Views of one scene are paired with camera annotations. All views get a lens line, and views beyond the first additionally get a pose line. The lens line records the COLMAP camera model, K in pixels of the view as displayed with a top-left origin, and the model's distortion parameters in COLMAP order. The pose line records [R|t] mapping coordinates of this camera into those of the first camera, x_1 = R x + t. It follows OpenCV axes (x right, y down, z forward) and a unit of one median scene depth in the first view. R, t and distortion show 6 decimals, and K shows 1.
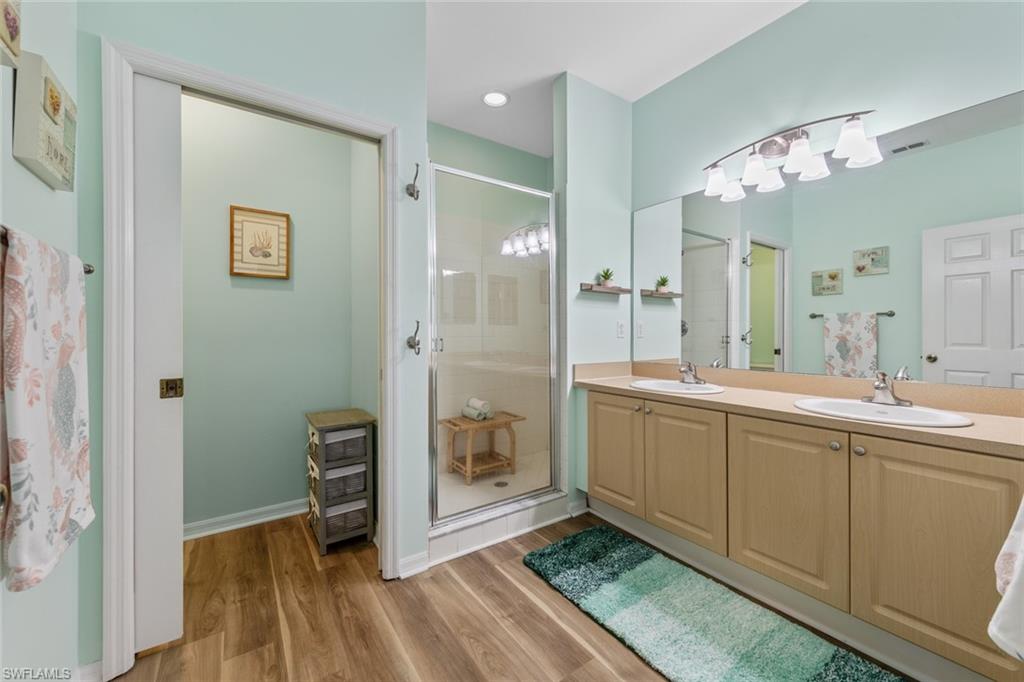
lens RADIAL K [[401.6, 0, 512.7], [0, 401.6, 335.4], [0, 0, 1]] dist [0.000911, -0.000204]
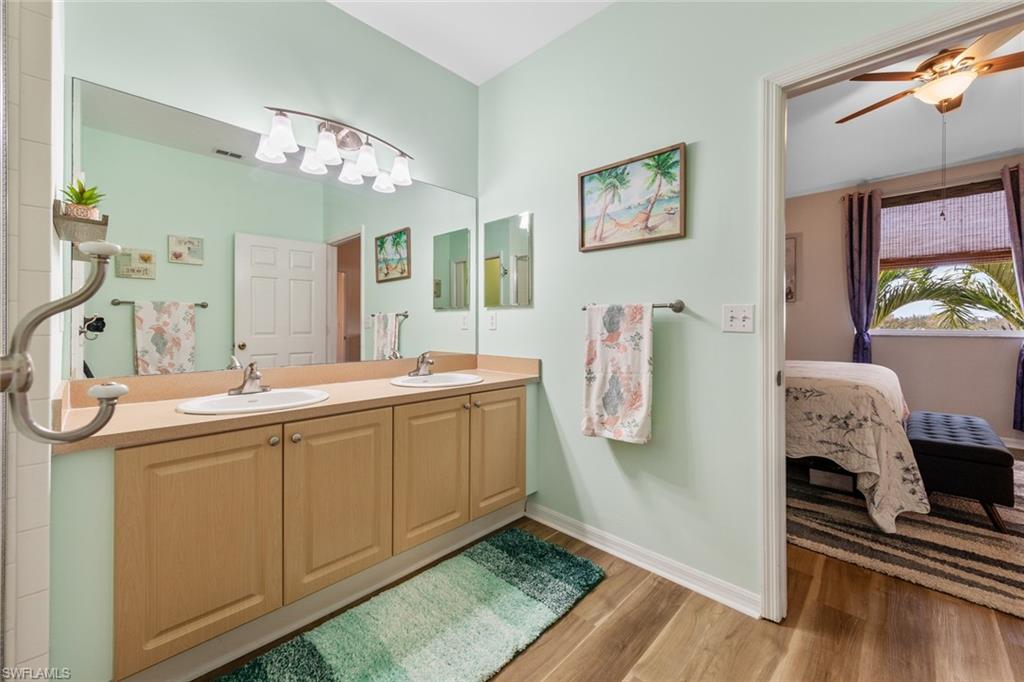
lens RADIAL K [[401.6, 0, 519.4], [0, 401.6, 324.7], [0, 0, 1]] dist [0.000911, -0.000204]
pose [[-0.201989, 0.001265, 0.979387, -0.231372], [0.003566, 0.999993, -0.000557, -0.000862], [-0.979381, 0.003380, -0.201992, 0.436971]]
